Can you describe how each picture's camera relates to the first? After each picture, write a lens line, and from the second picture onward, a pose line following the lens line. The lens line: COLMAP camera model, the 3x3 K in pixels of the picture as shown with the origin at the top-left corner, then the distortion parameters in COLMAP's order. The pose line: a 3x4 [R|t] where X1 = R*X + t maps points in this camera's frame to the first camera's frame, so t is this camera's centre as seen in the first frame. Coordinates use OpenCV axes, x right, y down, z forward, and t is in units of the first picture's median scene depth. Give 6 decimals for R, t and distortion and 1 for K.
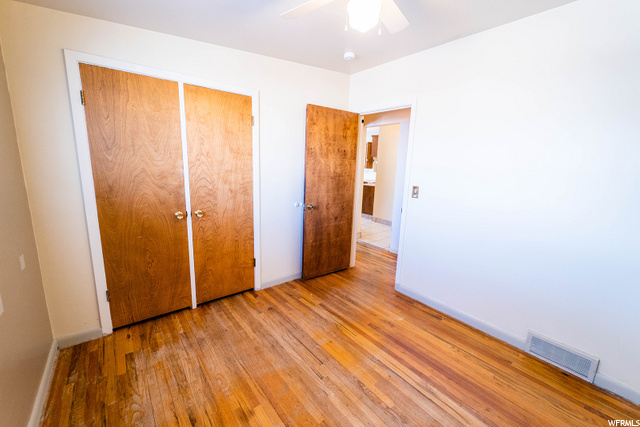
lens RADIAL K [[268.9, 0, 317.5], [0, 268.9, 212.8], [0, 0, 1]] dist [-0.002167, -0.000532]
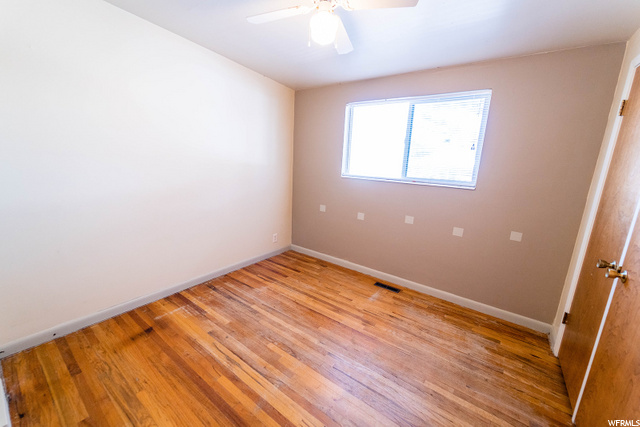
lens RADIAL K [[268.9, 0, 317.5], [0, 268.9, 212.8], [0, 0, 1]] dist [-0.002167, -0.000532]
pose [[-0.965316, -0.025485, -0.259839, 0.354736], [-0.122008, 0.923904, 0.362651, -0.304051], [0.230824, 0.381776, -0.894968, 1.717399]]
